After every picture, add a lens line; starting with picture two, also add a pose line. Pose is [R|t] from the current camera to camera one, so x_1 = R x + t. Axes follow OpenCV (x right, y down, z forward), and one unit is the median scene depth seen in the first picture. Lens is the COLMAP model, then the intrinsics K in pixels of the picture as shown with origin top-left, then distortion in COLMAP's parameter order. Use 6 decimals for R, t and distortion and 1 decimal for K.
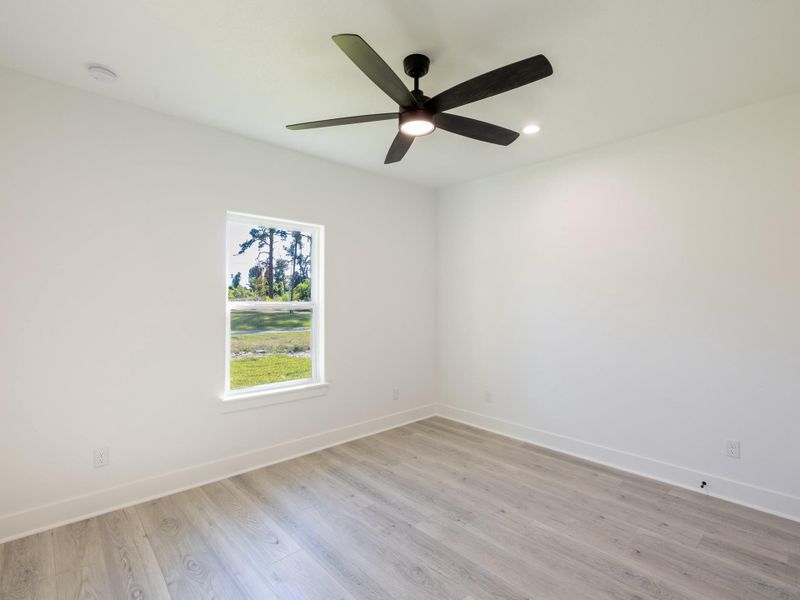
lens RADIAL K [[387.2, 0, 403.6], [0, 387.2, 296.6], [0, 0, 1]] dist [0.001198, 0.000160]
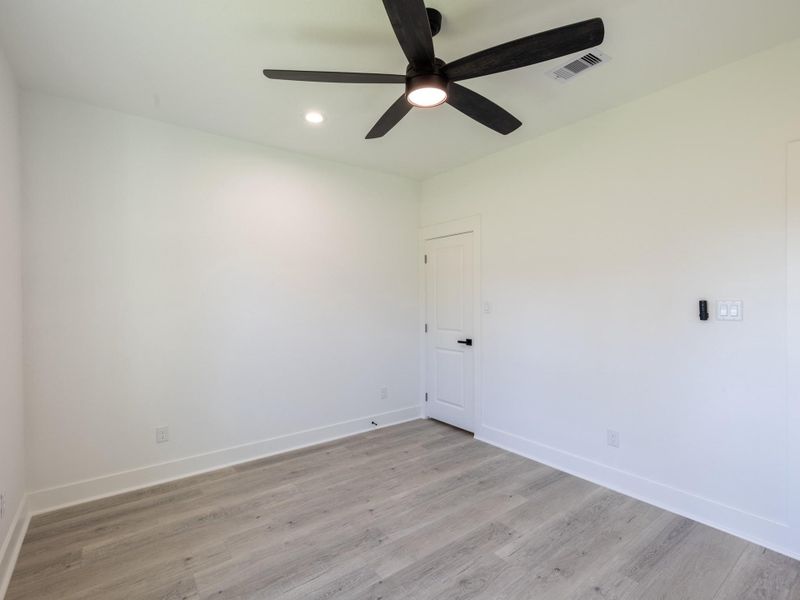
lens RADIAL K [[383.4, 0, 392.3], [0, 383.4, 294.6], [0, 0, 1]] dist [0.000693, -0.000467]
pose [[0.122240, 0.004742, 0.992489, -0.649578], [0.000351, 0.999988, -0.004821, 0.008035], [-0.992500, 0.000937, 0.122237, 0.755984]]
